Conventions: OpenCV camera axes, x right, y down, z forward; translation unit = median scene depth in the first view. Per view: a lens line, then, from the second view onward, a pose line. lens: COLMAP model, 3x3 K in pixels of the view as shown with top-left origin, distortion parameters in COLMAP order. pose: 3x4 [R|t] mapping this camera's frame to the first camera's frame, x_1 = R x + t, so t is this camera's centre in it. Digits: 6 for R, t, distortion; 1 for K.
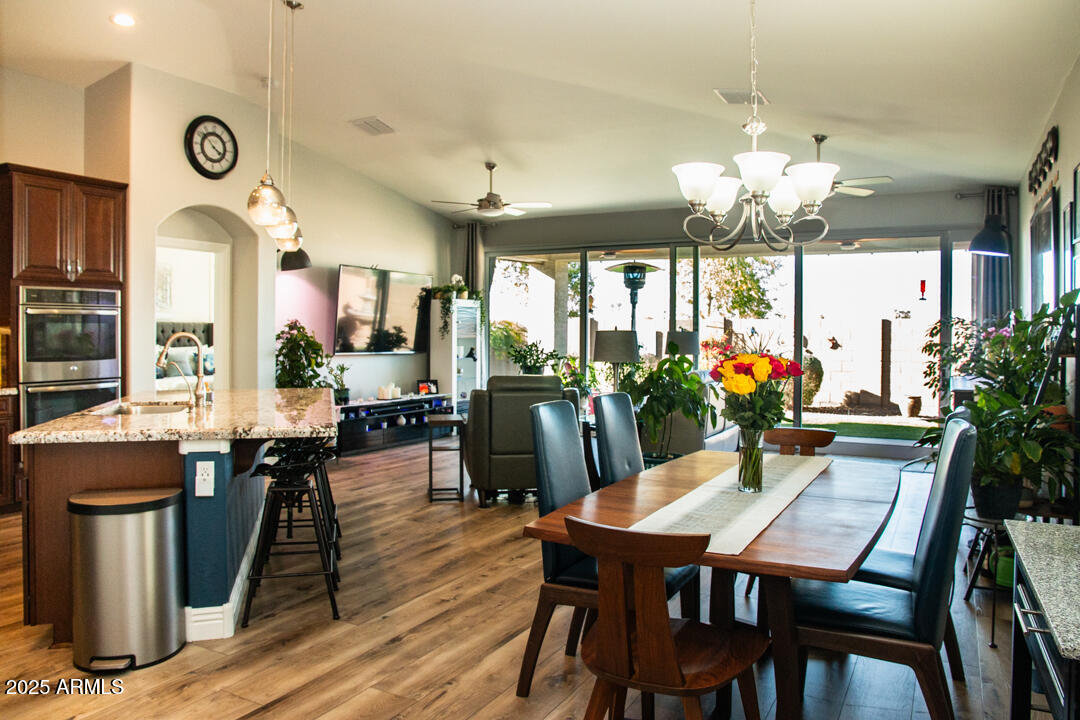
lens RADIAL K [[778.5, 0, 540.4], [0, 778.5, 330.3], [0, 0, 1]] dist [-0.039473, 0.005247]
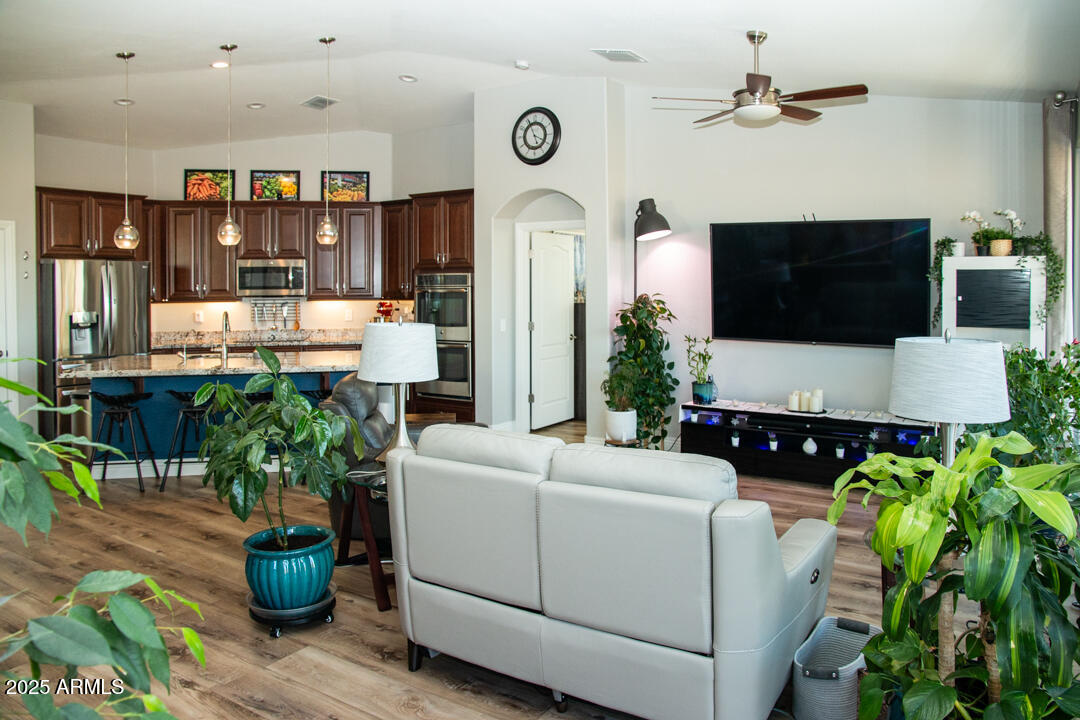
lens RADIAL K [[759.4, 0, 539.2], [0, 759.4, 283.4], [0, 0, 1]] dist [-0.088286, 0.104097]
pose [[-0.075956, -0.004879, -0.997099, 0.710952], [0.002528, 0.999984, -0.005085, -0.029004], [0.997108, -0.002907, -0.075942, 1.229408]]
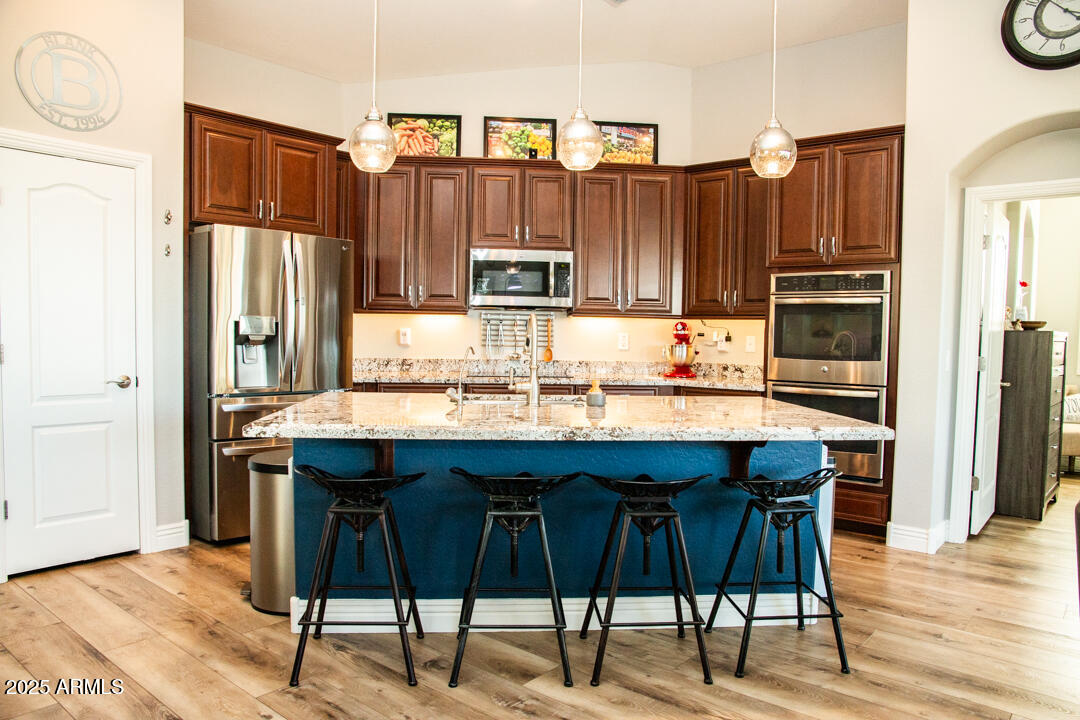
lens RADIAL K [[745.1, 0, 545.0], [0, 745.1, 369.4], [0, 0, 1]] dist [-0.045324, 0.006430]
pose [[-0.186832, 0.041084, -0.981533, 0.225711], [-0.023718, 0.998645, 0.046315, 0.019284], [0.982106, 0.031933, -0.185604, 0.820025]]
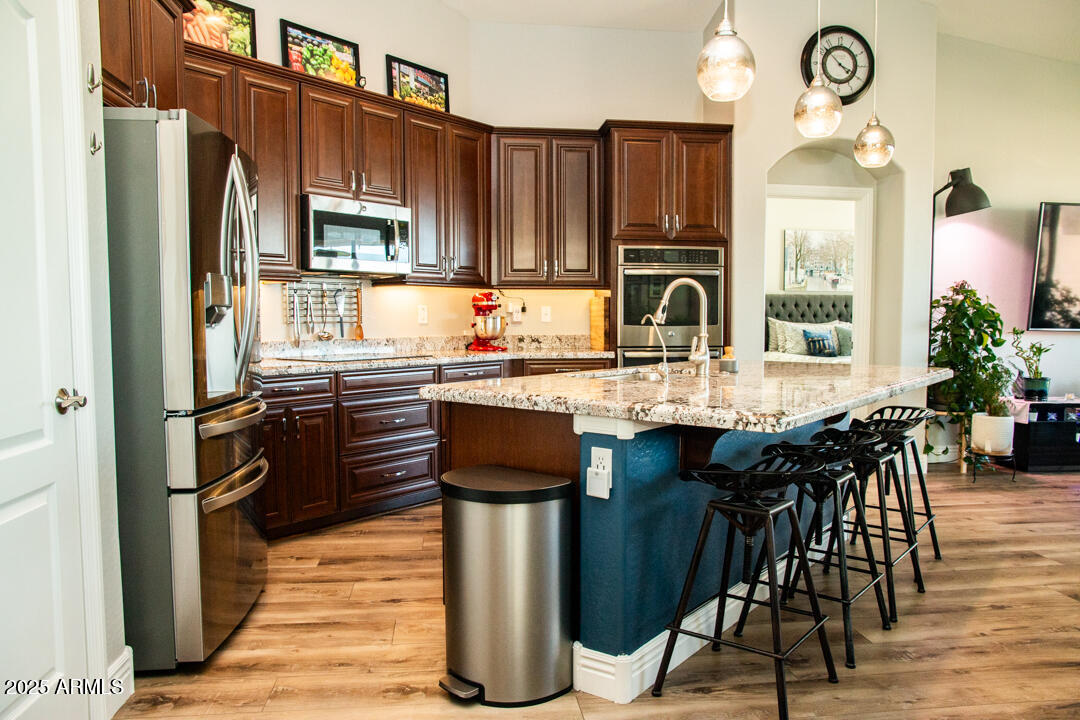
lens RADIAL K [[778.1, 0, 558.5], [0, 778.1, 363.8], [0, 0, 1]] dist [-0.086913, 0.087651]
pose [[0.596493, 0.045549, -0.801325, 0.058584], [-0.000146, 0.998395, 0.056642, 0.031675], [0.802618, -0.033670, 0.595542, 0.320917]]
